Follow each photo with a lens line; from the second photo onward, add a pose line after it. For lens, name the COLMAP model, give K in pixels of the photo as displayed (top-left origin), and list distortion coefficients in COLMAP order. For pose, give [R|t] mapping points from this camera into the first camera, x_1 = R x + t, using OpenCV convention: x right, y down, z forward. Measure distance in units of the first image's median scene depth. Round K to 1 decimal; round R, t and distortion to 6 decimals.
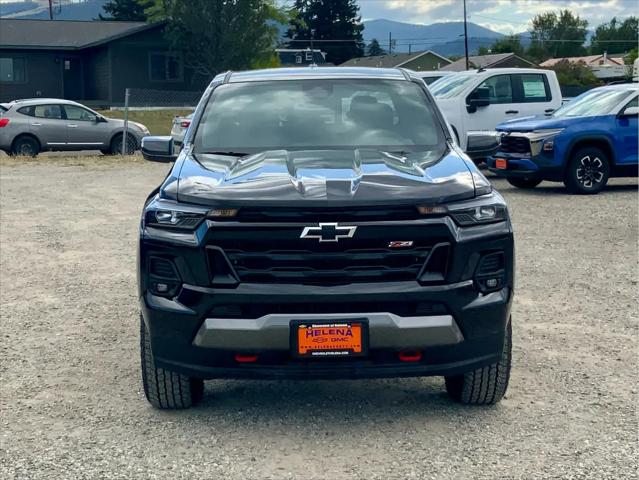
lens RADIAL K [[1222.0, 0, 319.5], [0, 1222.0, 240.0], [0, 0, 1]] dist [0.137486, -0.072474]
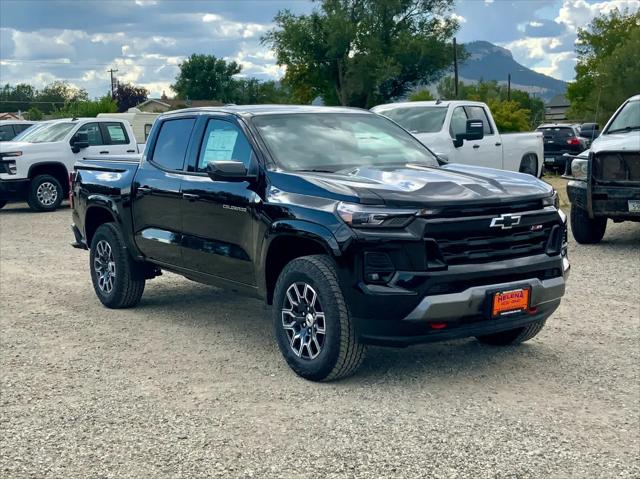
lens RADIAL K [[942.7, 0, 320.0], [0, 942.7, 239.5], [0, 0, 1]] dist [0.090614, 0.000879]
pose [[0.837555, -0.068061, 0.542096, -0.712053], [0.078084, 0.996937, 0.004526, -0.006937], [-0.540744, 0.038539, 0.840304, 0.243263]]
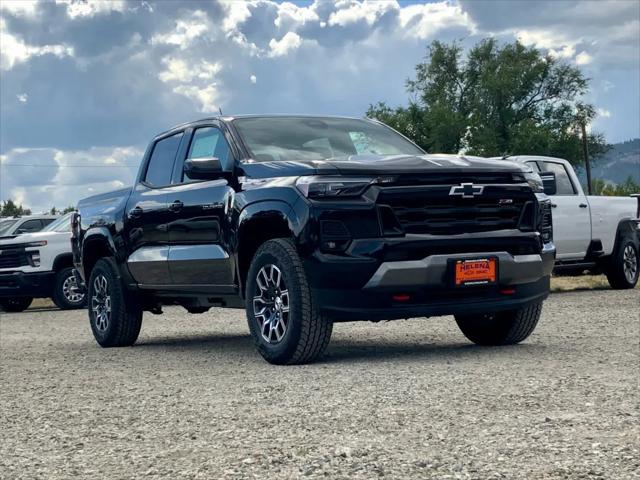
lens RADIAL K [[1189.1, 0, 320.0], [0, 1189.1, 240.0], [0, 0, 1]] dist [0.099577, 0.069008]
pose [[0.887071, -0.024765, 0.460968, -0.716347], [0.097569, 0.986060, -0.134783, 0.200854], [-0.451204, 0.164538, 0.877122, -0.043273]]
